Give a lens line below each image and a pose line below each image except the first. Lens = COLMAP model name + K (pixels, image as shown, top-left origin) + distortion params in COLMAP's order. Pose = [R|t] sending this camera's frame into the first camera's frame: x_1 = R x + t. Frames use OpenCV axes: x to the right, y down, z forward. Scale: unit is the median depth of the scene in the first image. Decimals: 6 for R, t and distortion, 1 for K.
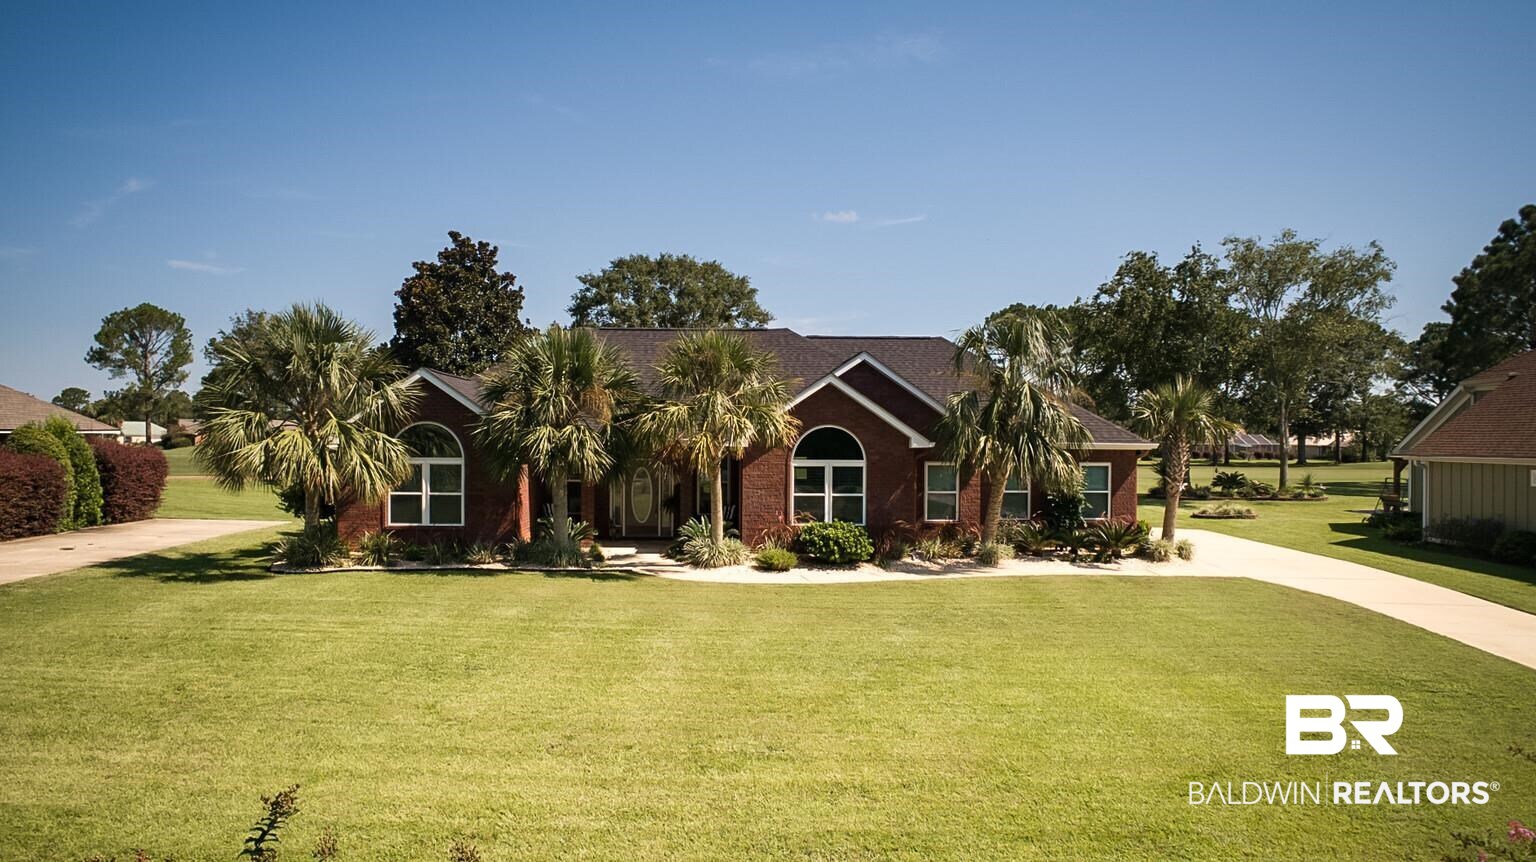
lens RADIAL K [[1012.5, 0, 768.0], [0, 1012.5, 431.0], [0, 0, 1]] dist [-0.128352, 0.074756]
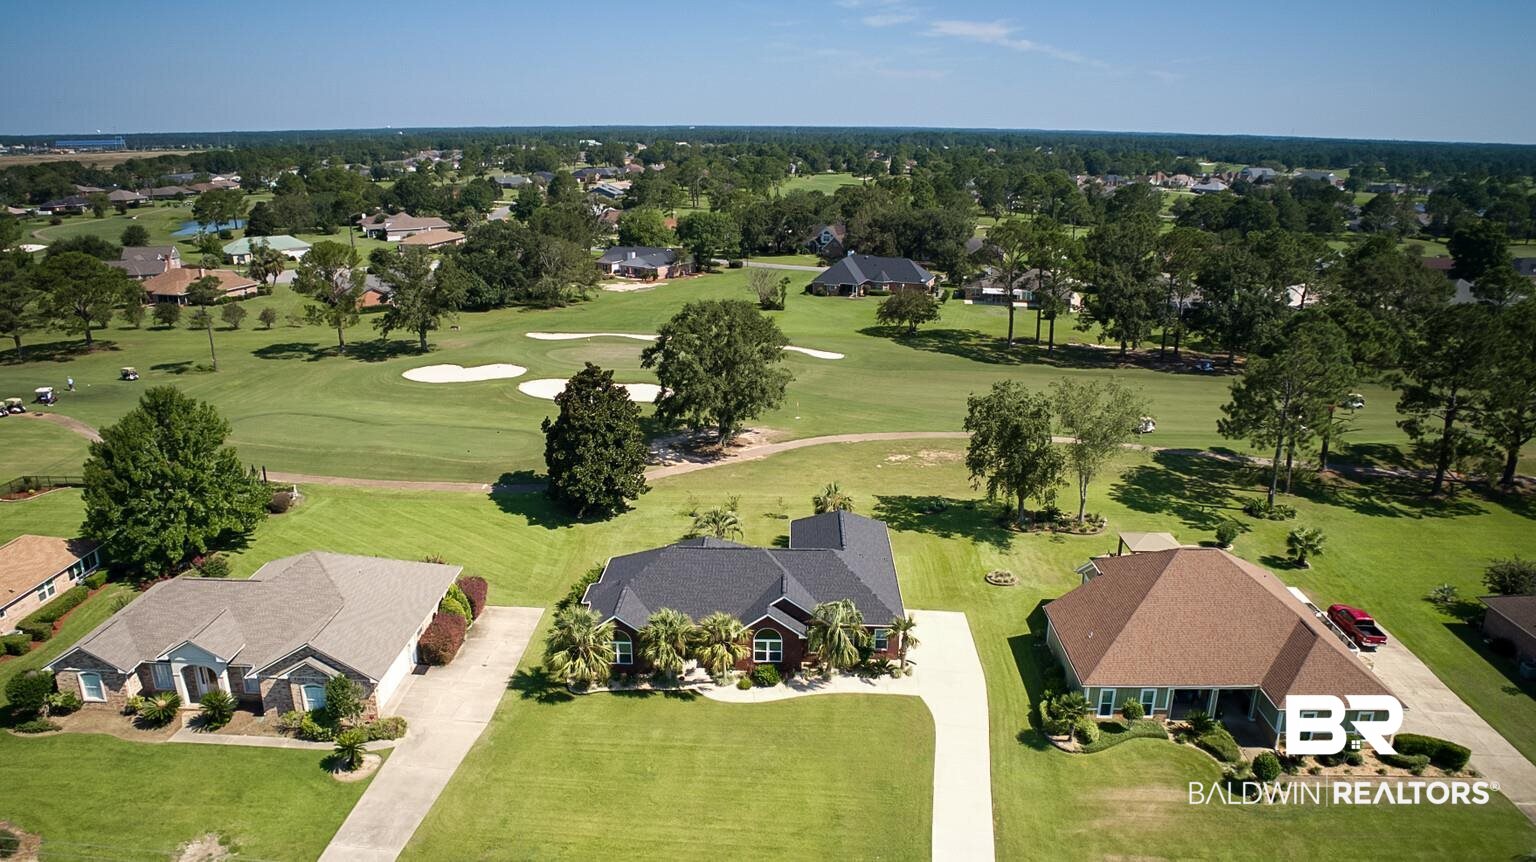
lens RADIAL K [[1012.5, 0, 768.0], [0, 1012.5, 431.0], [0, 0, 1]] dist [-0.128352, 0.074756]
pose [[0.997008, 0.020406, -0.074555, 0.243950], [0.002489, 0.955549, 0.294822, -1.259313], [0.077257, -0.294125, 0.952639, -1.330042]]
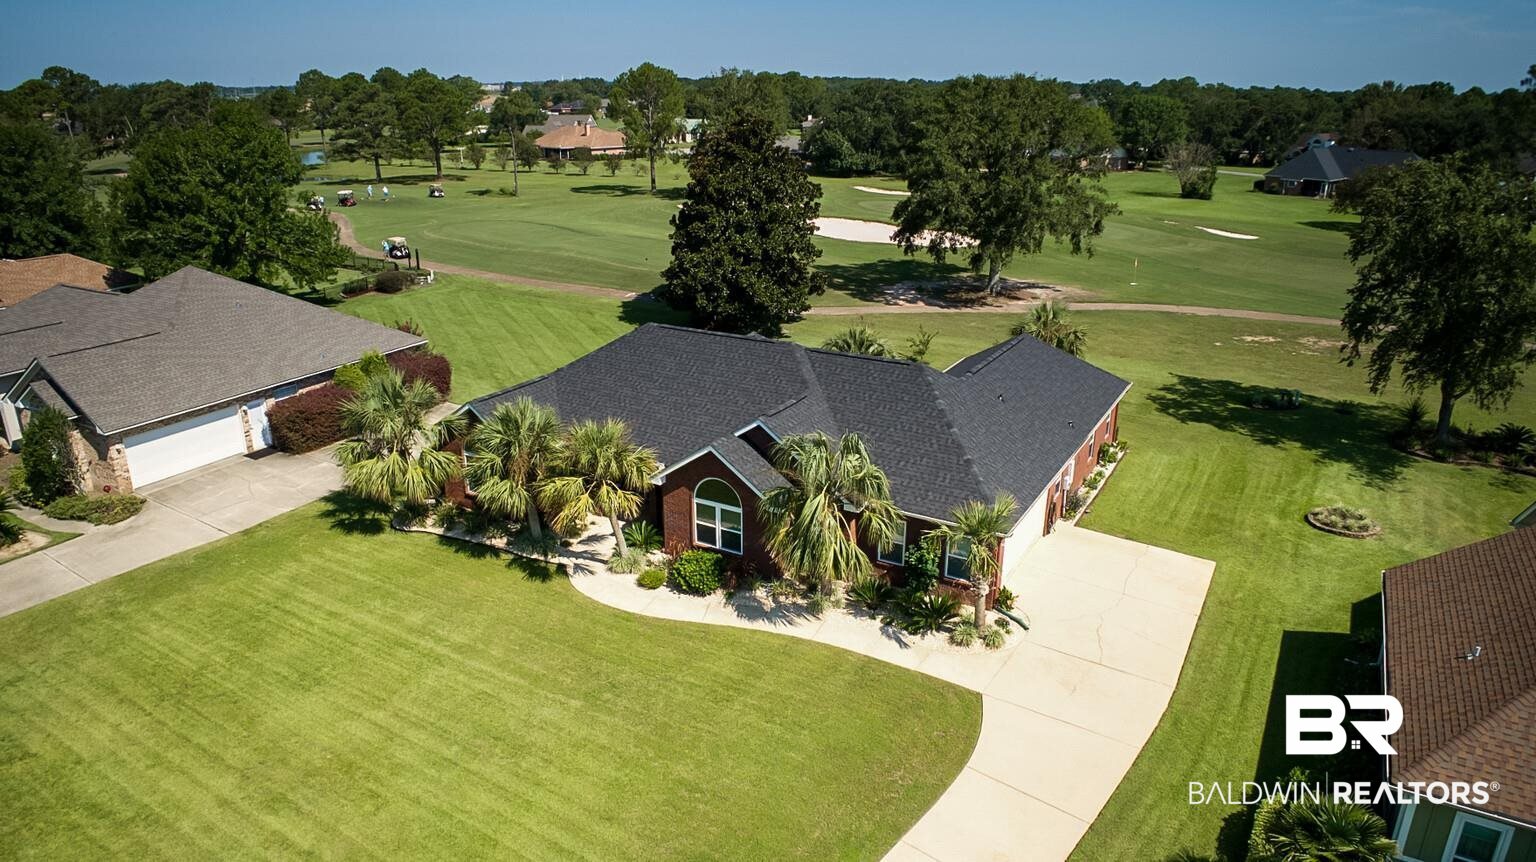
lens RADIAL K [[1012.5, 0, 768.0], [0, 1012.5, 431.0], [0, 0, 1]] dist [-0.128352, 0.074756]
pose [[0.841477, 0.172991, -0.511850, 0.762041], [0.005293, 0.944672, 0.327975, -0.483756], [0.540266, -0.278693, 0.794004, 0.031178]]
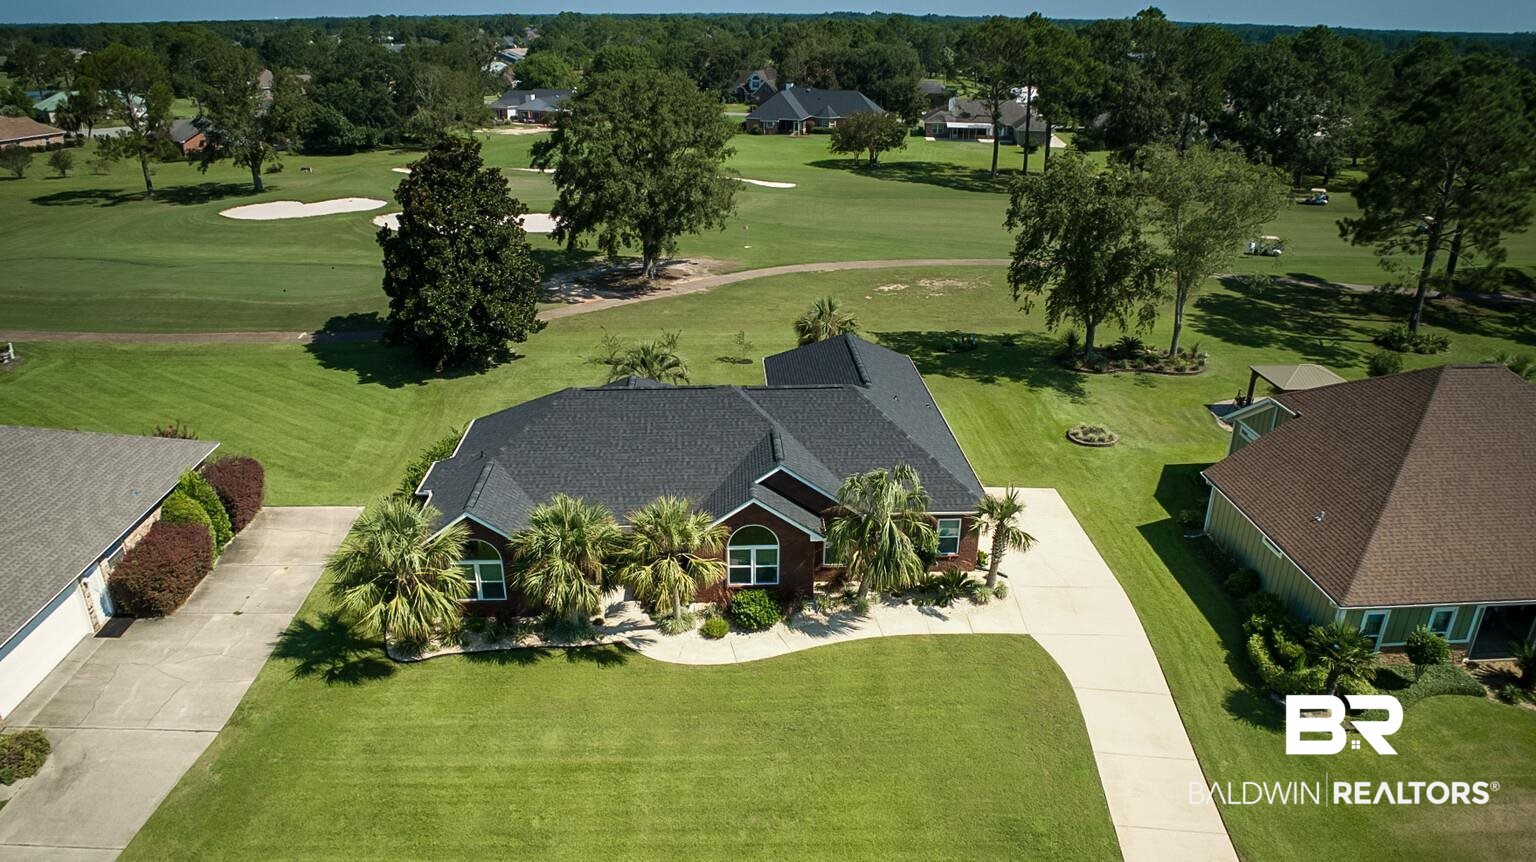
lens RADIAL K [[1012.5, 0, 768.0], [0, 1012.5, 431.0], [0, 0, 1]] dist [-0.128352, 0.074756]
pose [[0.999981, -0.004279, 0.004466, 0.075060], [0.002199, 0.920898, 0.389796, -0.683239], [-0.005781, -0.389779, 0.920890, -0.262488]]
